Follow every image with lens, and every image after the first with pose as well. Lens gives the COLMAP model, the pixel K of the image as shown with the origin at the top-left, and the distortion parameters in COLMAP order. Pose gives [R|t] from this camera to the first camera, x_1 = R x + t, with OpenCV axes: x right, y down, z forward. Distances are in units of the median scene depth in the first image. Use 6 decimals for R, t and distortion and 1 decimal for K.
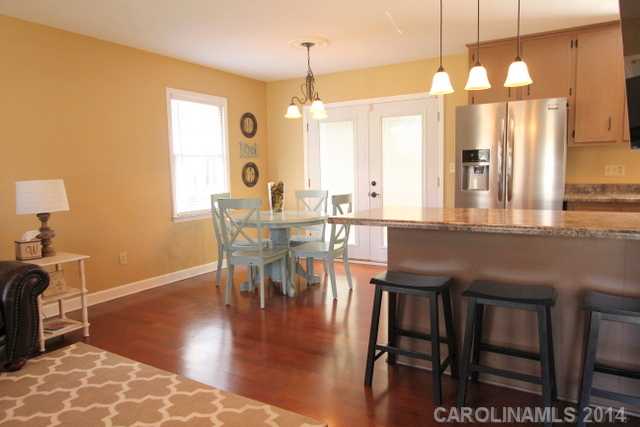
lens RADIAL K [[442.0, 0, 339.0], [0, 442.0, 191.1], [0, 0, 1]] dist [0.003754, 0.000734]
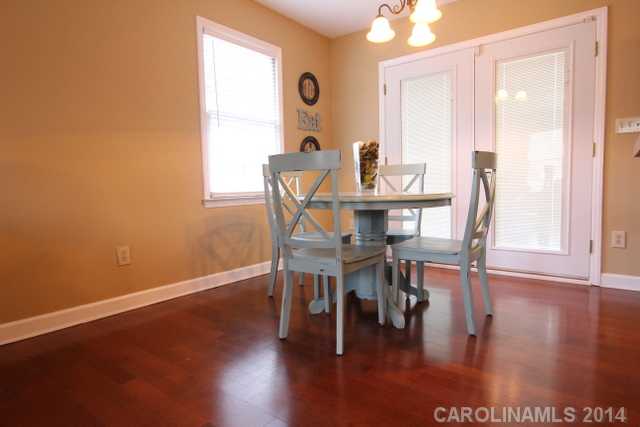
lens RADIAL K [[373.7, 0, 320.0], [0, 373.7, 213.5], [0, 0, 1]] dist [-0.001120, -0.000178]
pose [[0.987285, 0.007771, -0.158772, -0.101679], [-0.002327, 0.999404, 0.034440, 0.062470], [0.158945, -0.033633, 0.986714, 0.445009]]
